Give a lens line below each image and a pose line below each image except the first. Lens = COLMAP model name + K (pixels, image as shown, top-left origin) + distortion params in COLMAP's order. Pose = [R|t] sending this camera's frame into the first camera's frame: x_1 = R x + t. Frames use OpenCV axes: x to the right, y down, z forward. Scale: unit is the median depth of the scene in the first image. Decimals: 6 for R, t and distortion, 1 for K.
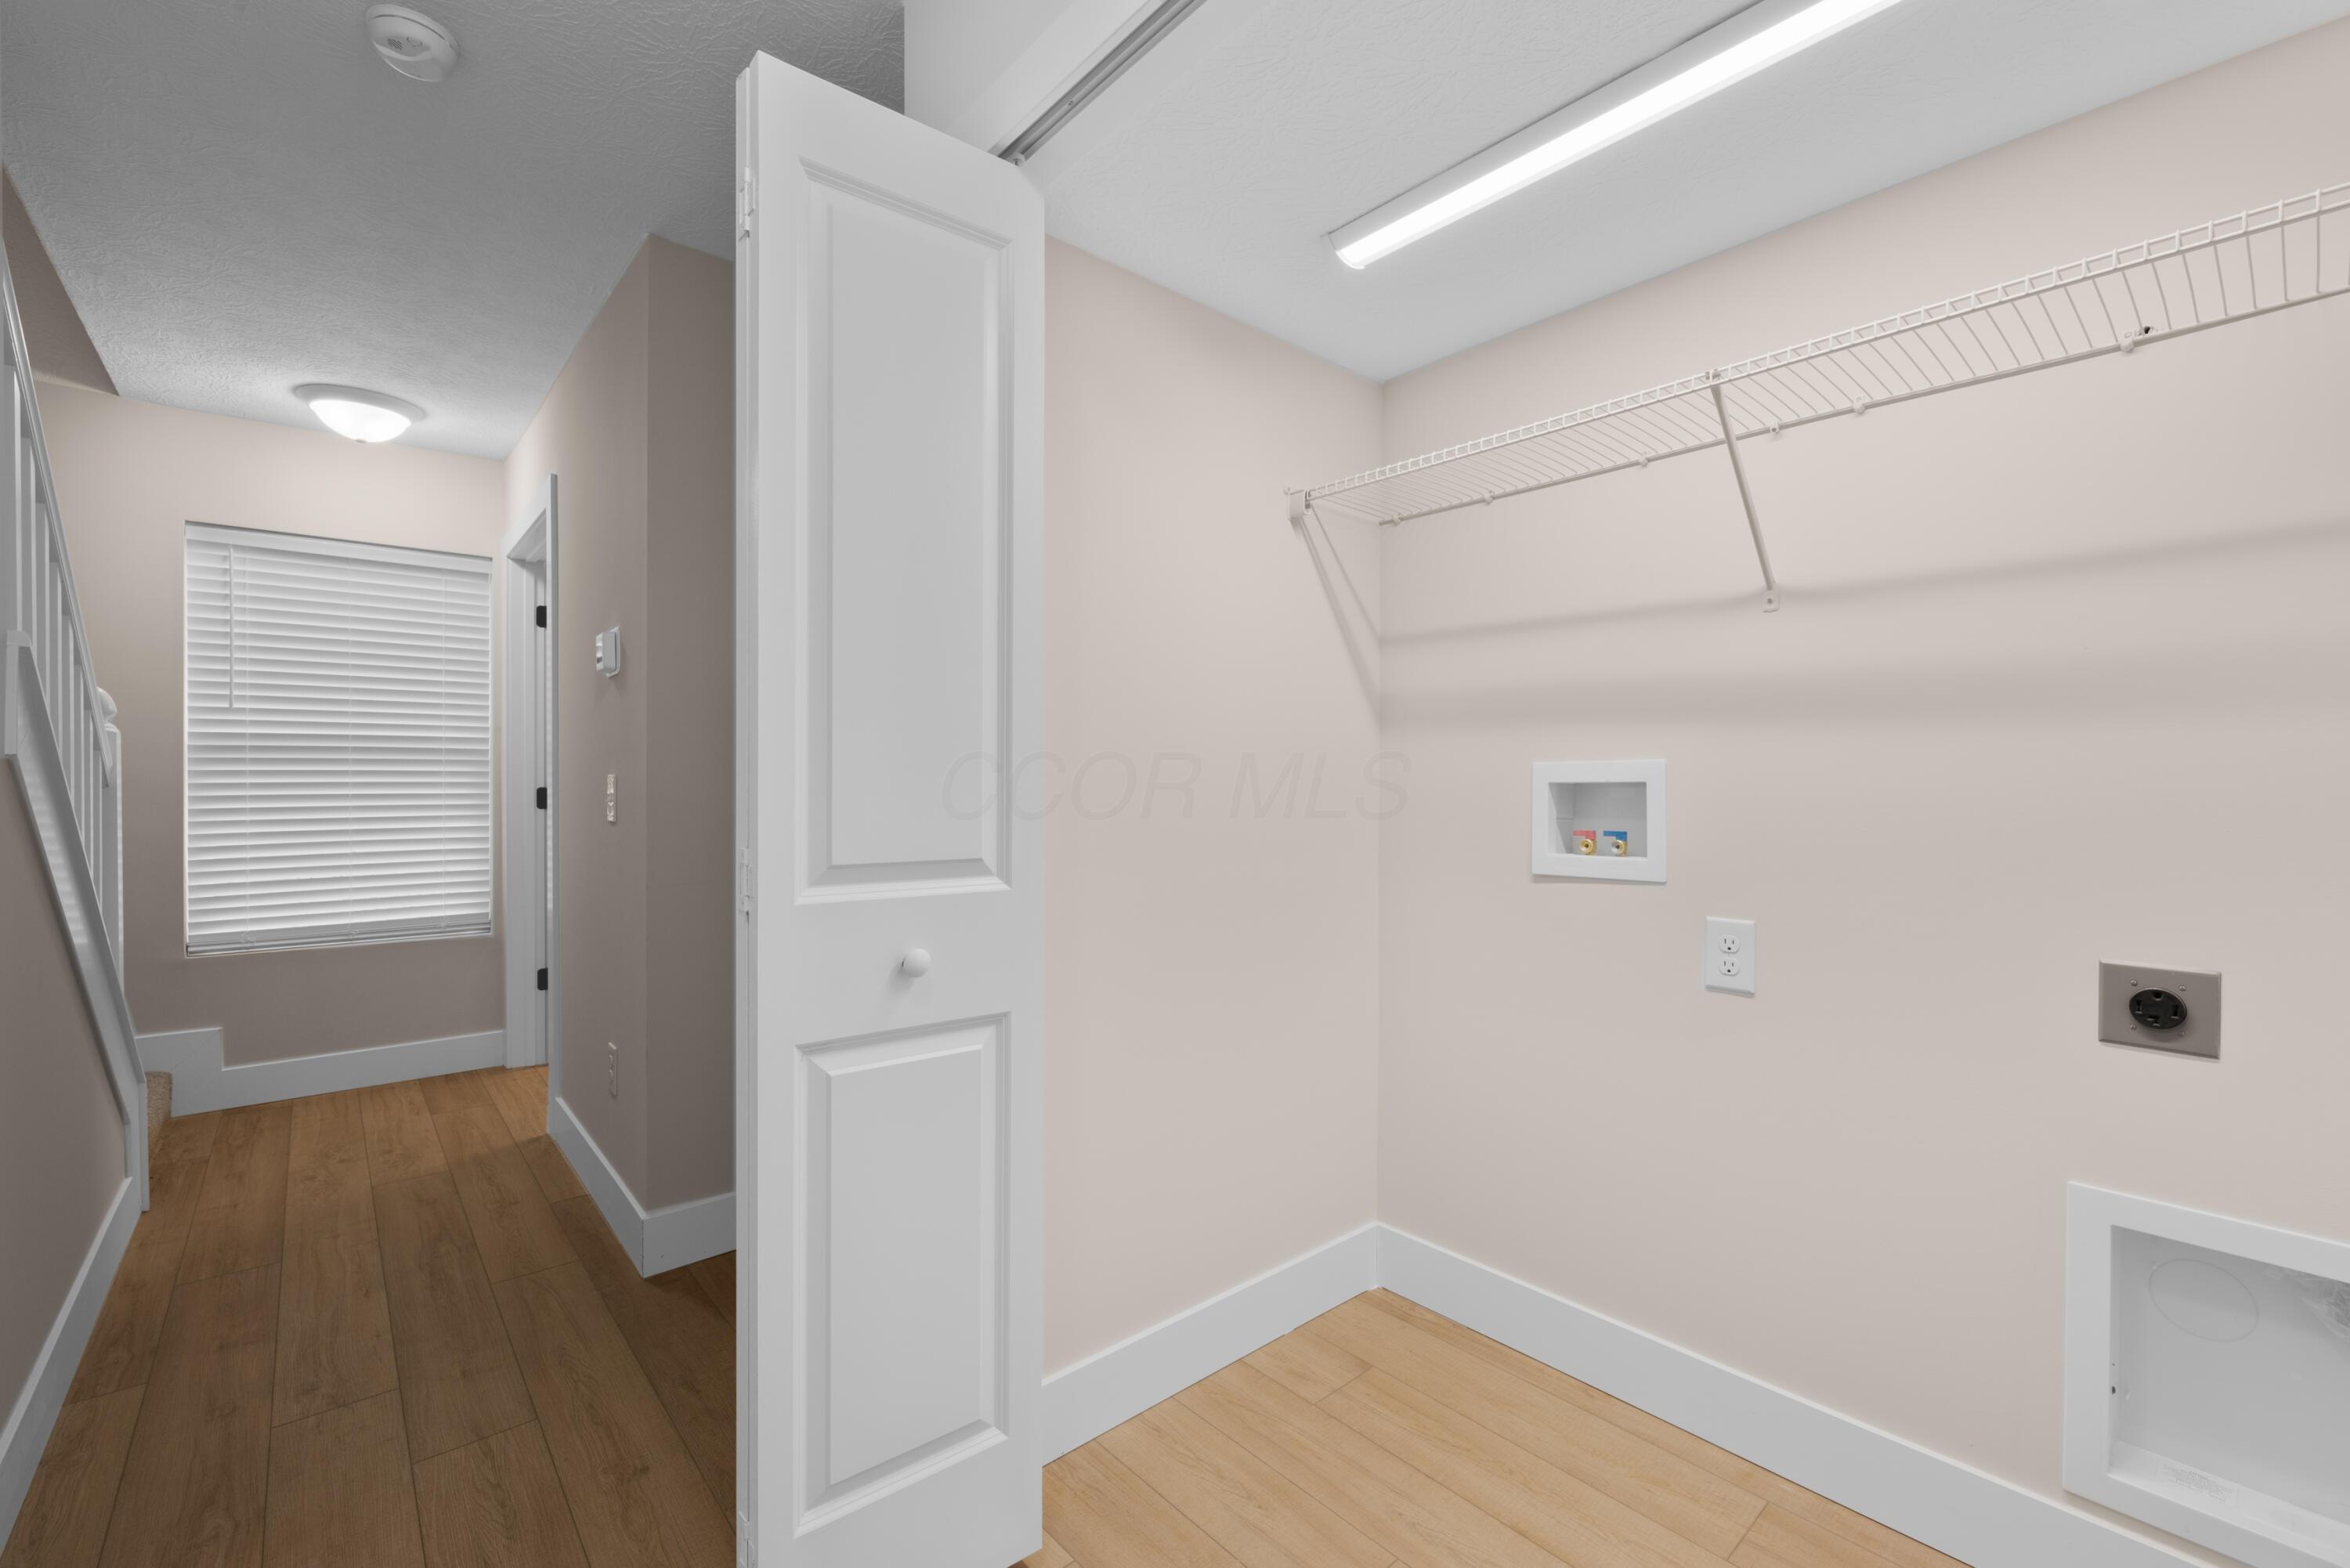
lens RADIAL K [[984.8, 0, 1172.5], [0, 984.8, 778.7], [0, 0, 1]] dist [0.001206, 0.000782]
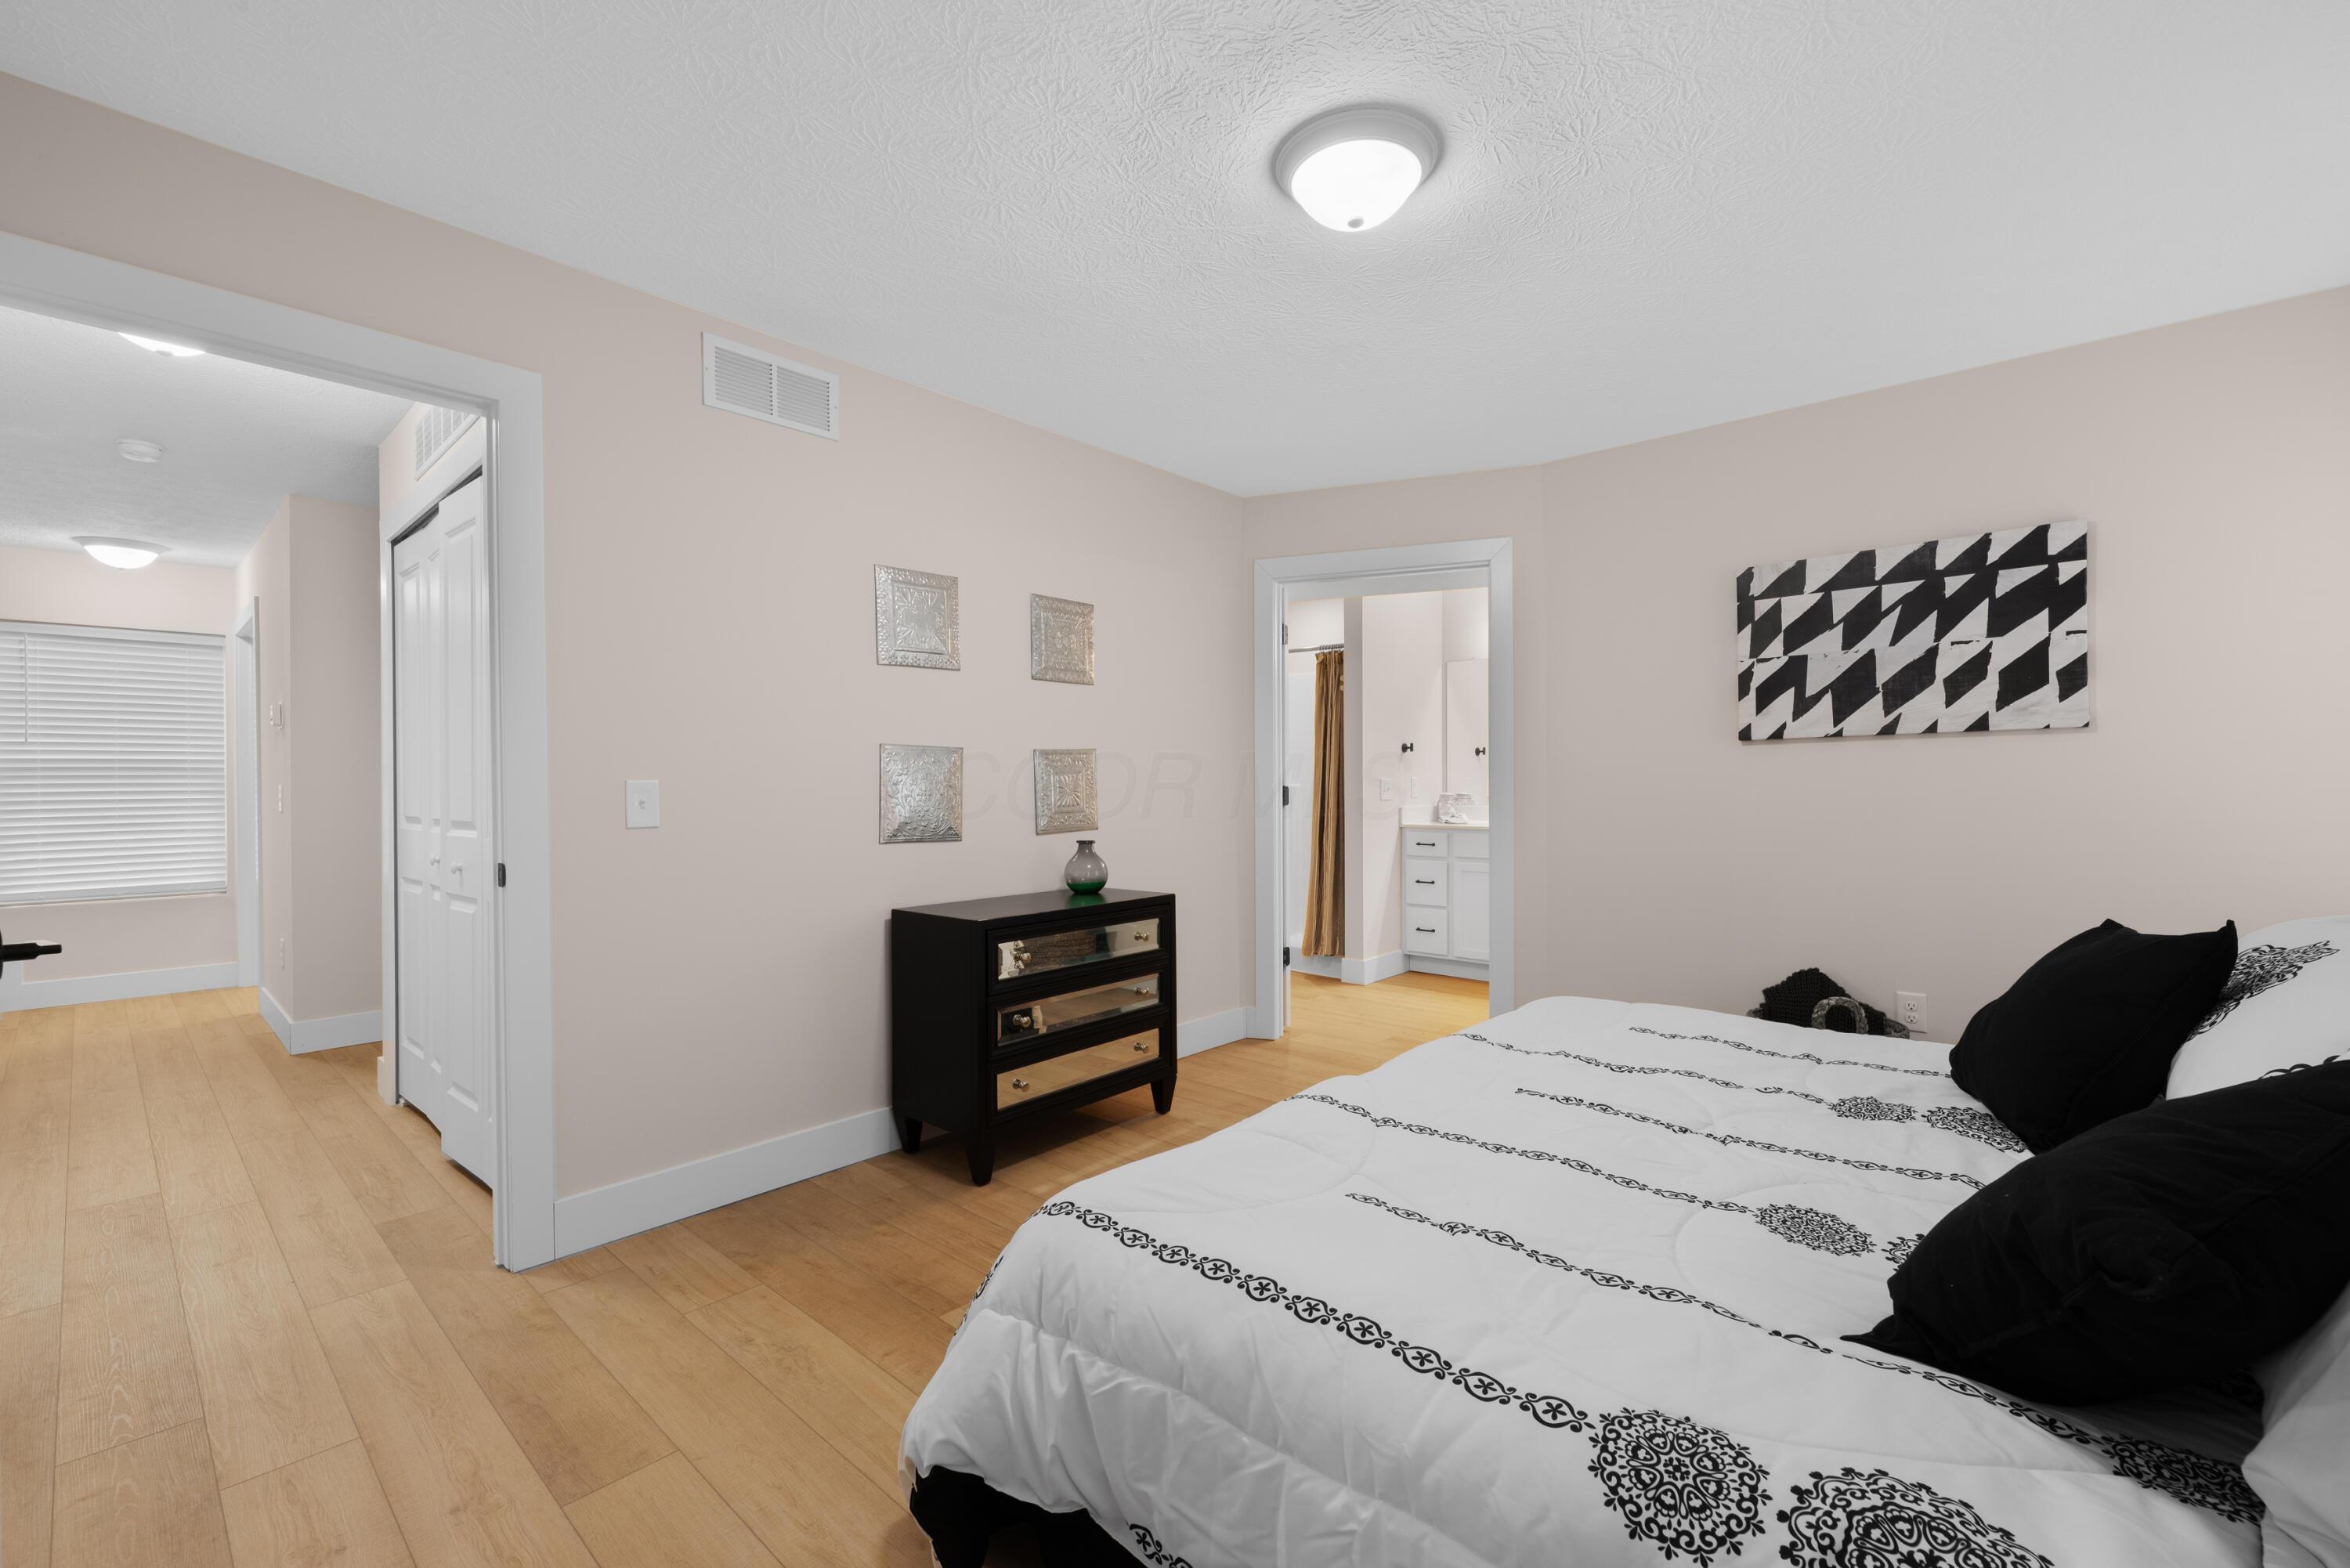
lens RADIAL K [[984.8, 0, 1164.3], [0, 984.8, 792.2], [0, 0, 1]] dist [0.001206, 0.000782]
pose [[0.993486, -0.004738, 0.113857, 0.590589], [0.004322, 0.999983, 0.003898, 0.006980], [-0.113873, -0.003381, 0.993490, -0.686685]]
